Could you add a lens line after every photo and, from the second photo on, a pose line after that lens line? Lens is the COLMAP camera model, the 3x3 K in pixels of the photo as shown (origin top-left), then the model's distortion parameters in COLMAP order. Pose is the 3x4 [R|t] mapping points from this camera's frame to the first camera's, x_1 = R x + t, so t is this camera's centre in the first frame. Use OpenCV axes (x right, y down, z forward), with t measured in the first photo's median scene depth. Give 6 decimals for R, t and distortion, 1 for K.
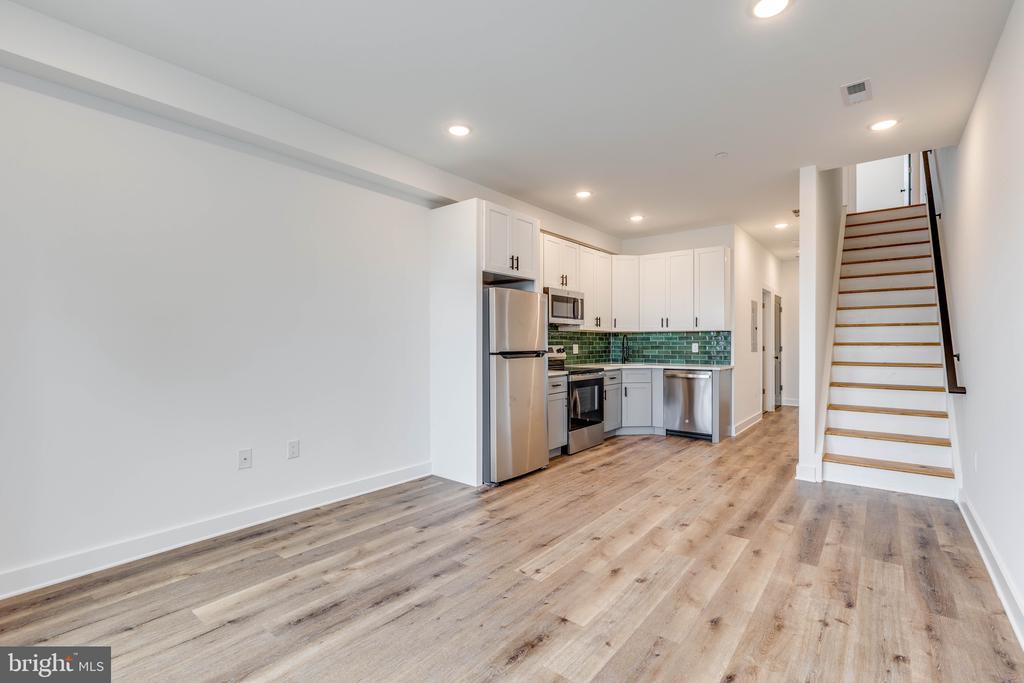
lens RADIAL K [[456.3, 0, 534.1], [0, 456.3, 346.4], [0, 0, 1]] dist [-0.000247, -0.000177]
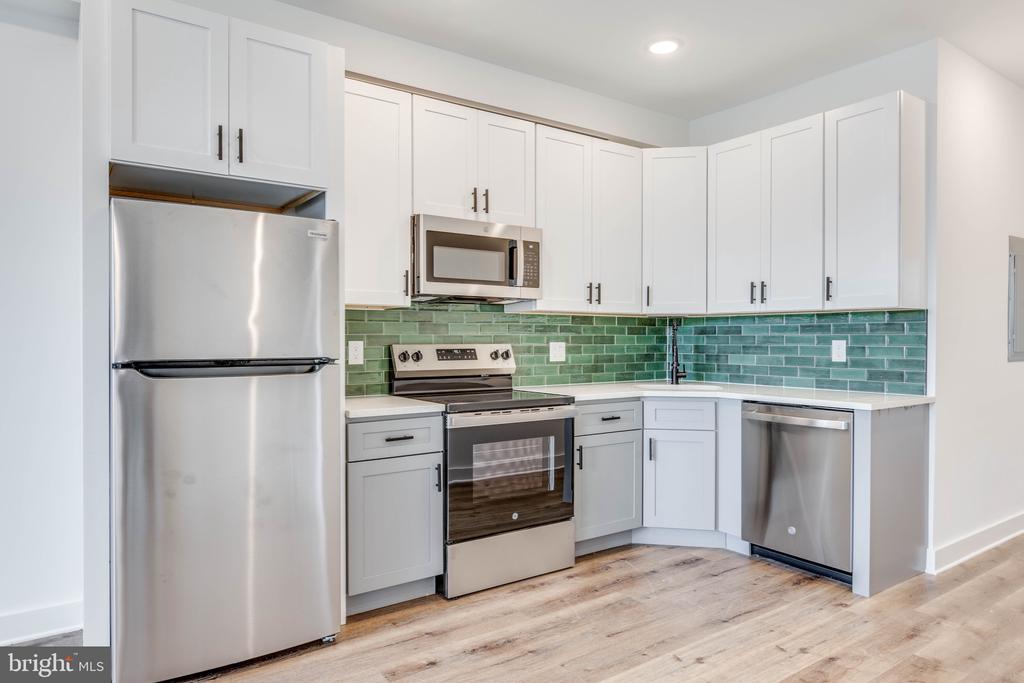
lens RADIAL K [[653.0, 0, 527.0], [0, 653.0, 343.3], [0, 0, 1]] dist [0.011760, 0.002245]
pose [[0.957297, 0.004268, -0.289076, 0.267360], [-0.004436, 0.999990, 0.000073, -0.003062], [0.289073, 0.001212, 0.957306, 0.353483]]
